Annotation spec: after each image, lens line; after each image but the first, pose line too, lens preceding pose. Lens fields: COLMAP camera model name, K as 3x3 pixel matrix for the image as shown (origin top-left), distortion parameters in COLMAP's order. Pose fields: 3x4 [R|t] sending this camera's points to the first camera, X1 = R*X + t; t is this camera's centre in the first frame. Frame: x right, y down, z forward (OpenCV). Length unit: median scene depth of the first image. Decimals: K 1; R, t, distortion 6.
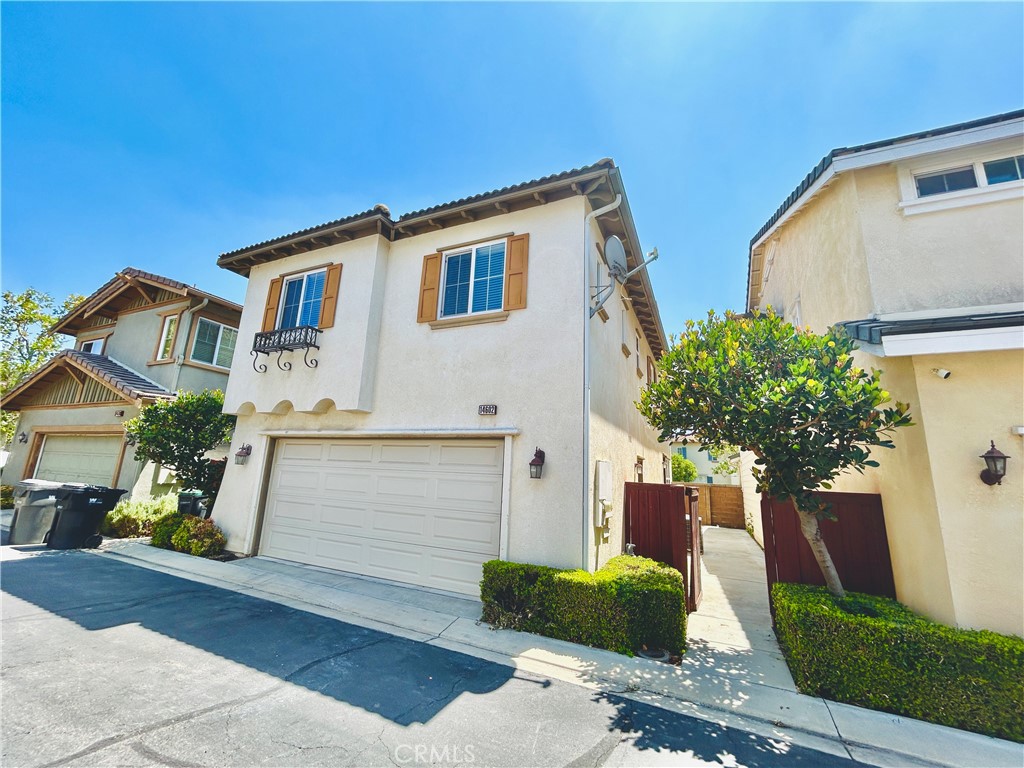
lens RADIAL K [[415.1, 0, 508.7], [0, 415.1, 382.6], [0, 0, 1]] dist [-0.002932, 0.001014]
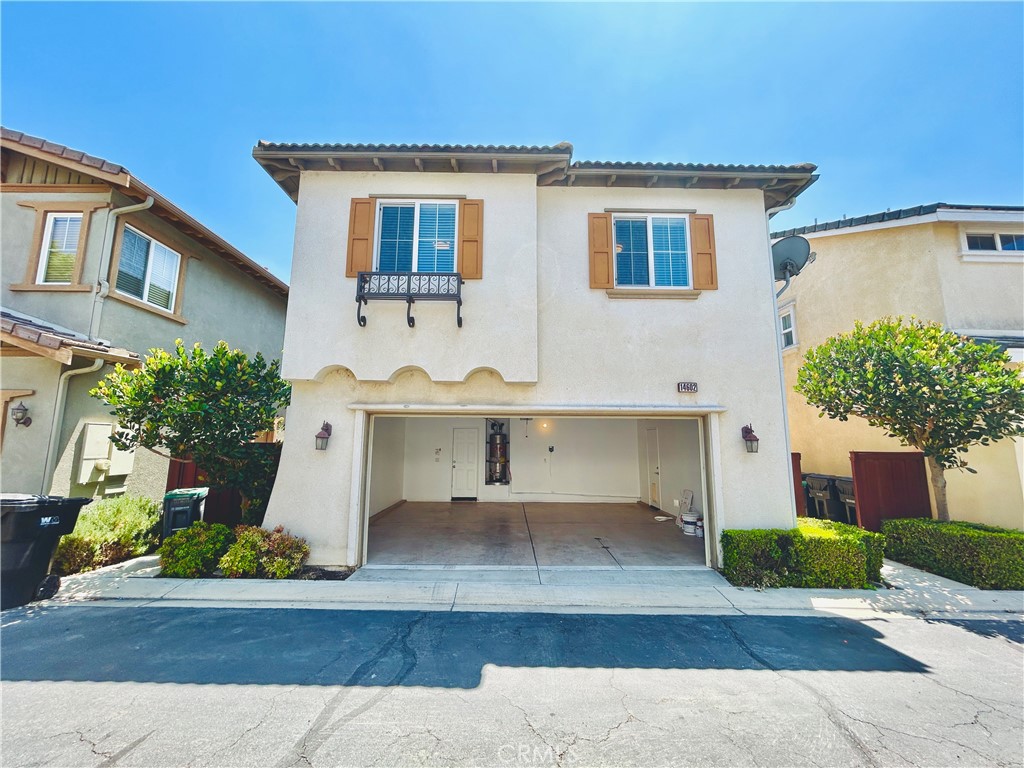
lens RADIAL K [[415.1, 0, 510.2], [0, 415.1, 383.5], [0, 0, 1]] dist [-0.002932, 0.001014]
pose [[0.903211, 0.024825, 0.428478, -0.772768], [-0.060739, 0.995672, 0.070349, 0.010502], [-0.424877, -0.089565, 0.900809, 0.241233]]
